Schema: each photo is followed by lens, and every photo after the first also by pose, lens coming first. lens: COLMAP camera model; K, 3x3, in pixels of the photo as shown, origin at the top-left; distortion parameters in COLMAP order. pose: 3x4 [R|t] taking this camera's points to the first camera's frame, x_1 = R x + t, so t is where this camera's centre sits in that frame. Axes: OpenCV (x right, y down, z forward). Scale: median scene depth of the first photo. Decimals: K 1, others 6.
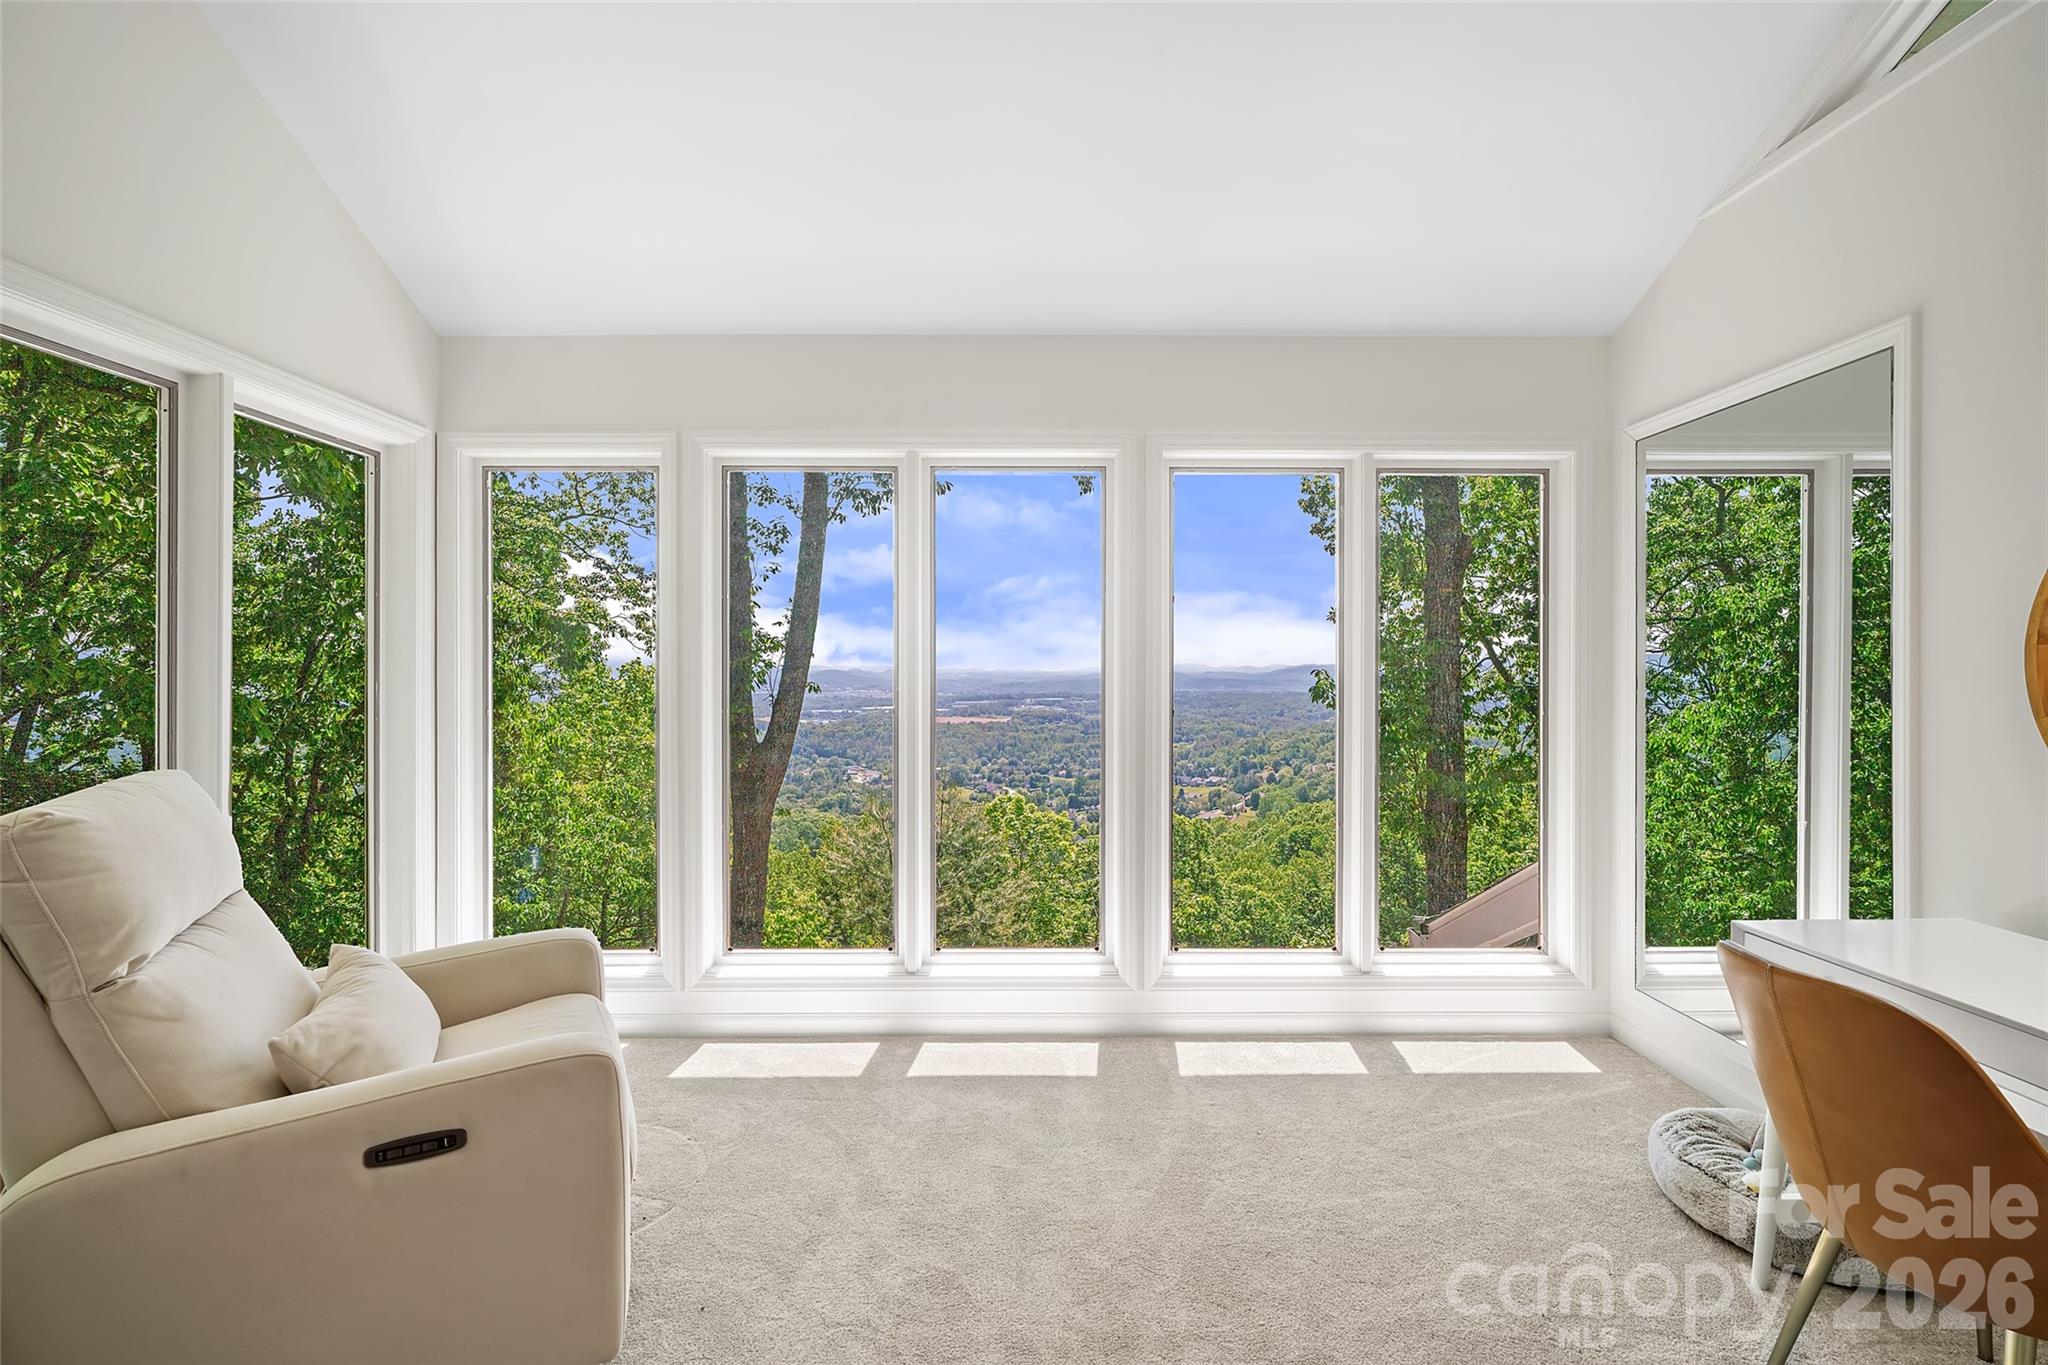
lens RADIAL K [[932.0, 0, 1024.7], [0, 932.0, 675.3], [0, 0, 1]] dist [-0.000733, 0.000215]
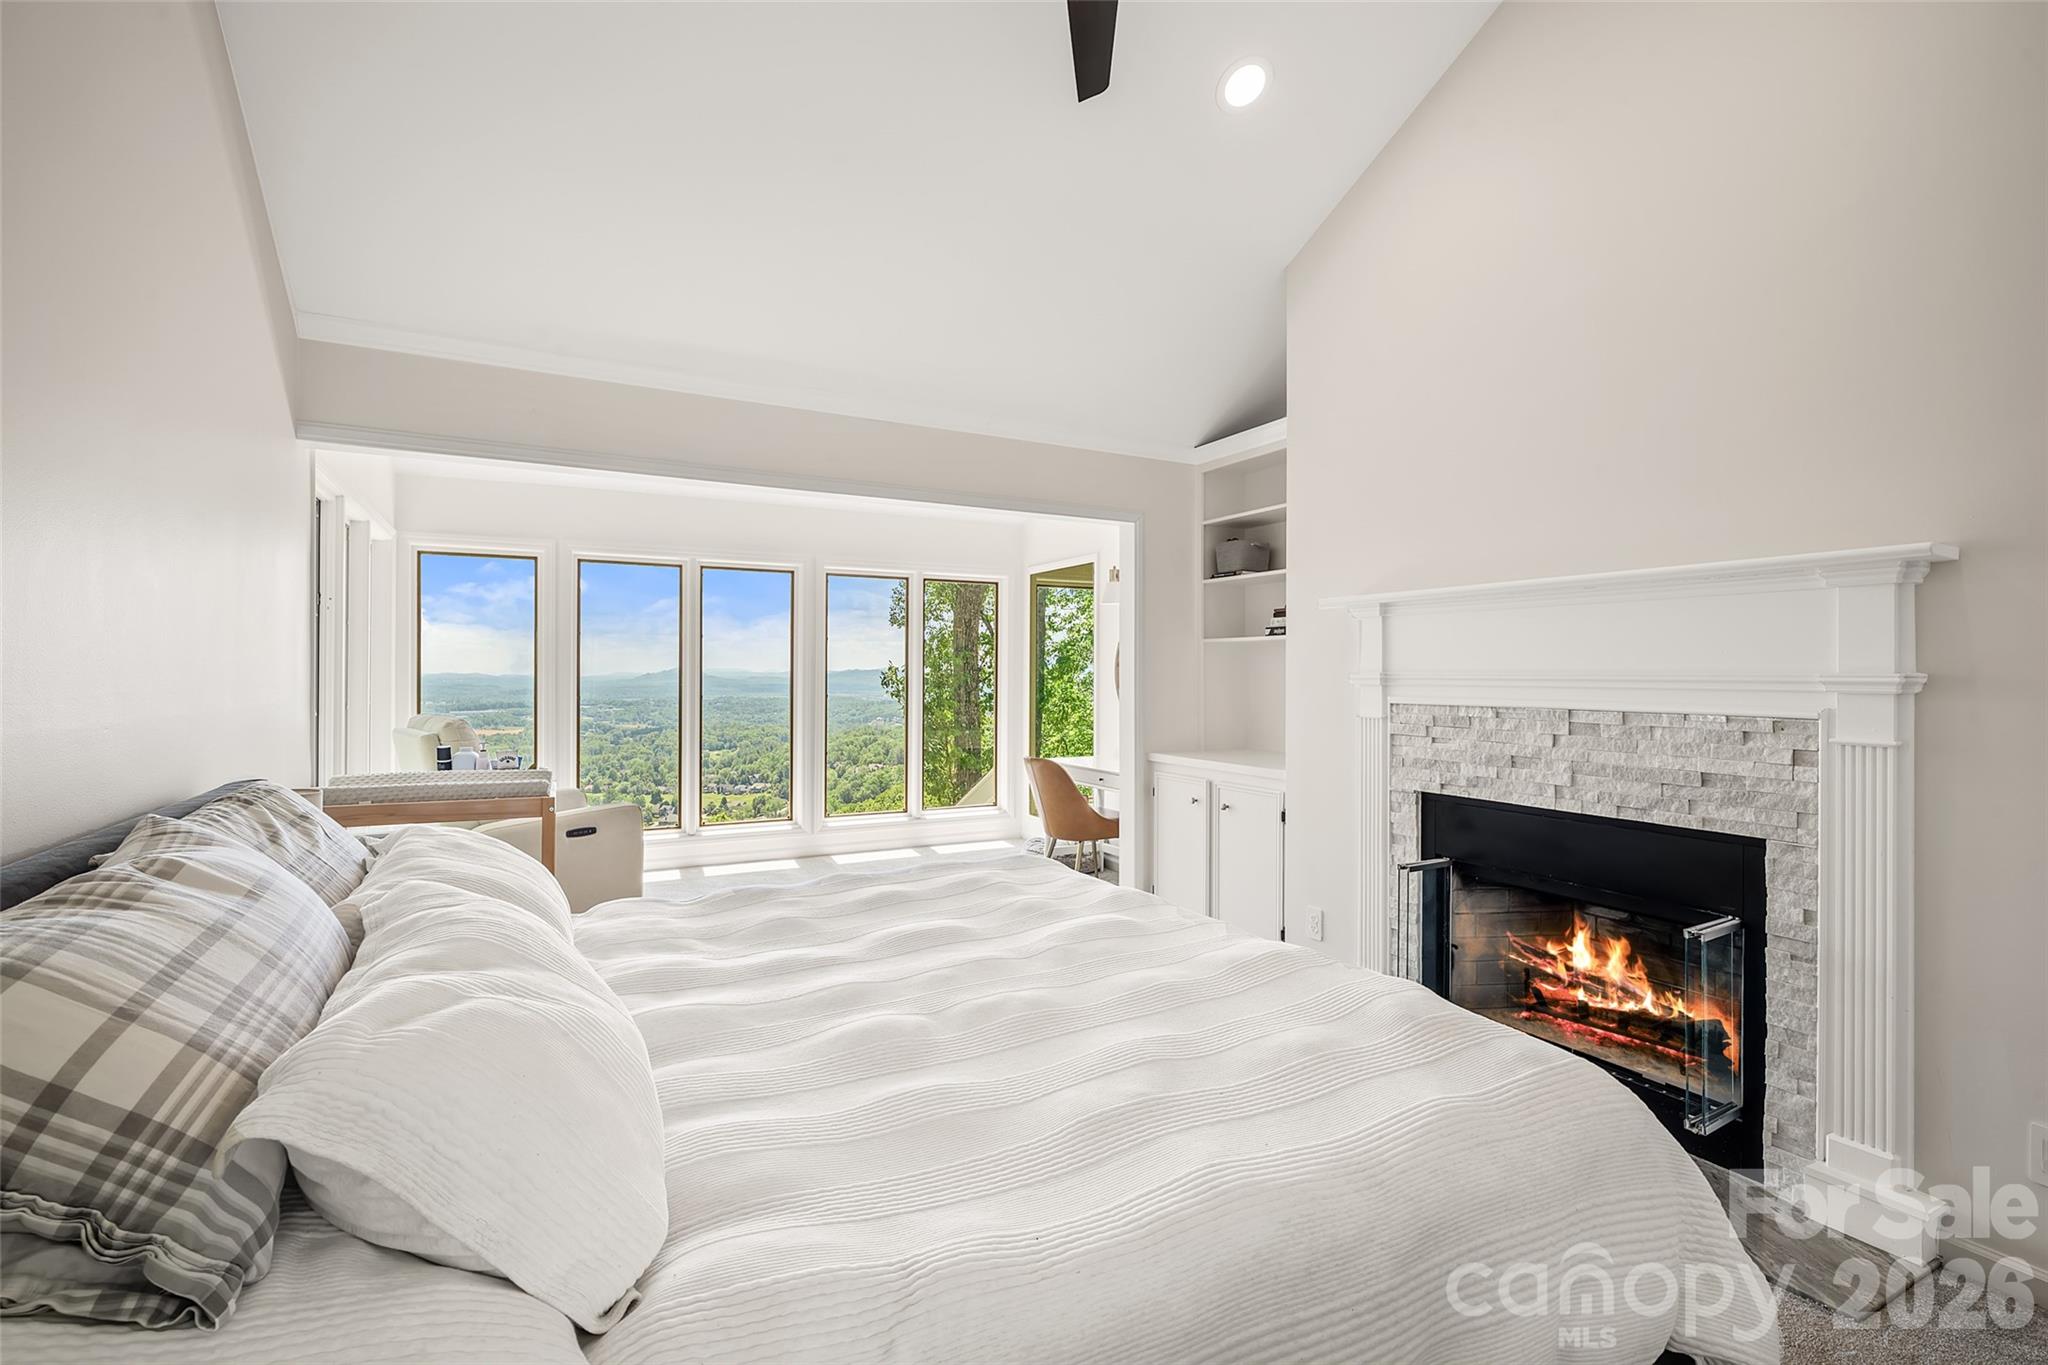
lens RADIAL K [[932.0, 0, 1024.7], [0, 932.0, 675.3], [0, 0, 1]] dist [-0.000733, 0.000215]
pose [[0.887287, 0.001011, 0.461217, -0.370106], [0.001414, 0.999987, -0.004913, 0.008491], [-0.461216, 0.005012, 0.887274, -0.919888]]
